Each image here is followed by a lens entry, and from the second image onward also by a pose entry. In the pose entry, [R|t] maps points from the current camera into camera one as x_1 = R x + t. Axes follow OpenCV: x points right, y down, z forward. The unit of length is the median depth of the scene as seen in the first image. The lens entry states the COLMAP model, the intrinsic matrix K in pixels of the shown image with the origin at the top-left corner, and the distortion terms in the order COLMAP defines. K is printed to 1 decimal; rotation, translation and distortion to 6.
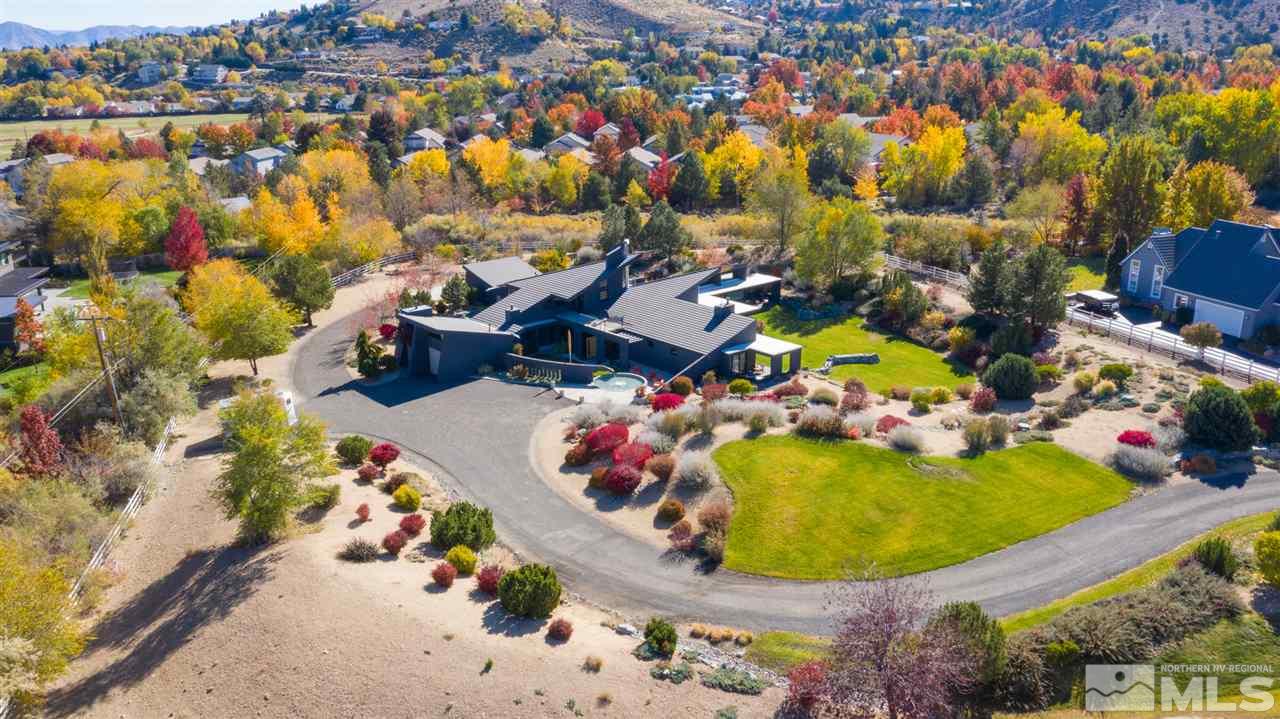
lens RADIAL K [[1021.0, 0, 640.0], [0, 1021.0, 359.5], [0, 0, 1]] dist [-0.016425, 0.004081]
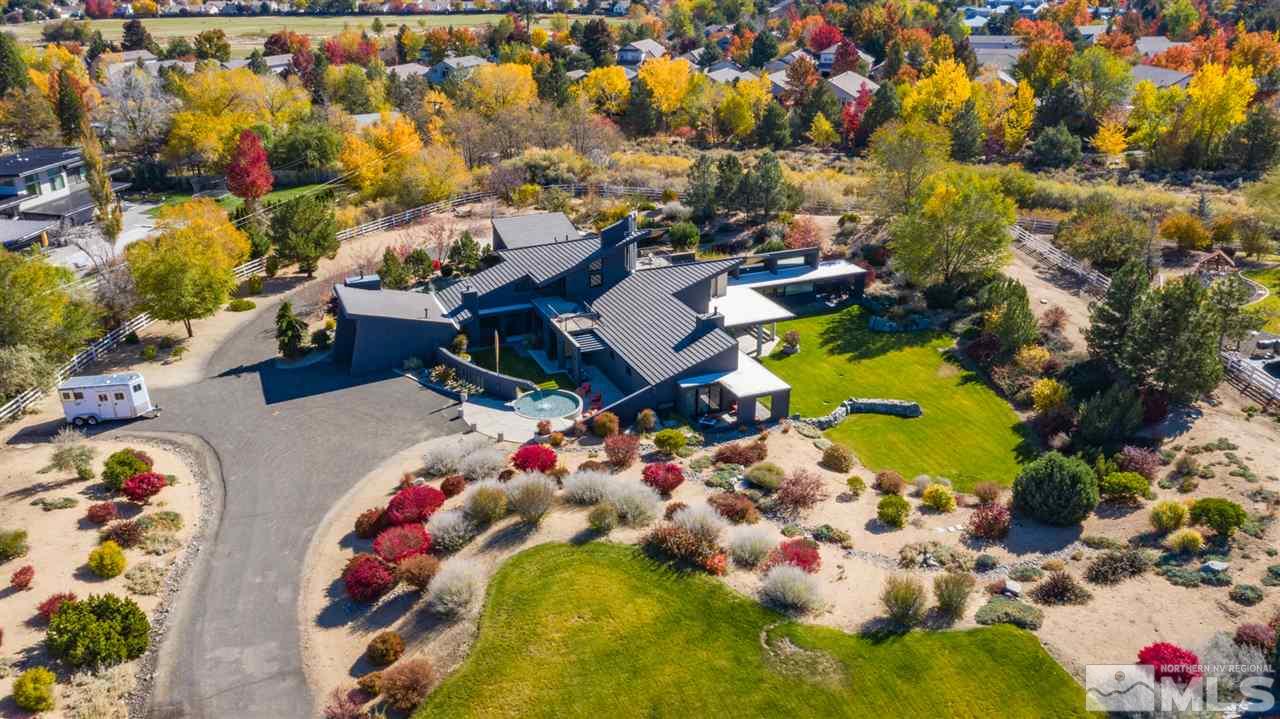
lens RADIAL K [[1021.0, 0, 640.0], [0, 1021.0, 359.5], [0, 0, 1]] dist [-0.016425, 0.004081]
pose [[0.950670, 0.120383, -0.285894, 0.234487], [-0.094581, 0.990231, 0.102457, -0.086936], [0.295435, -0.070363, 0.952768, 0.246089]]
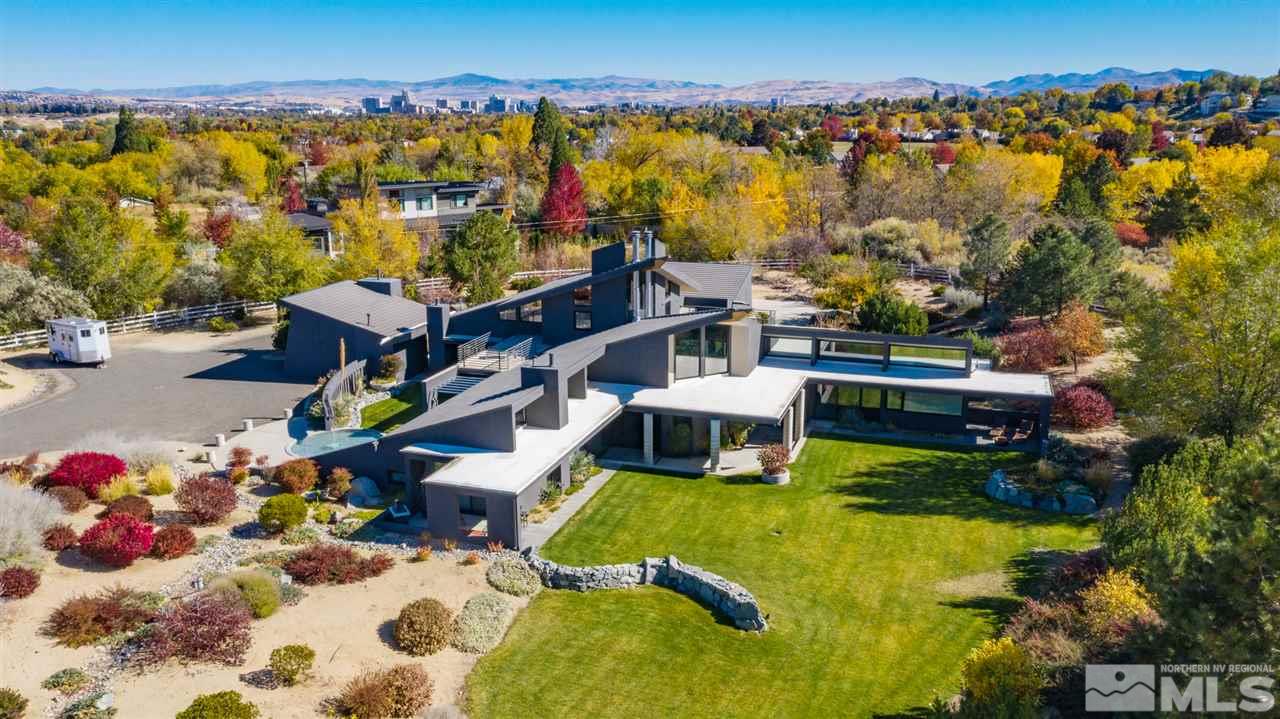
lens RADIAL K [[1021.0, 0, 640.0], [0, 1021.0, 359.5], [0, 0, 1]] dist [-0.016425, 0.004081]
pose [[0.503407, 0.212957, -0.837395, 0.463123], [-0.251922, 0.963219, 0.093511, -0.103625], [0.826509, 0.163884, 0.538540, 0.730900]]
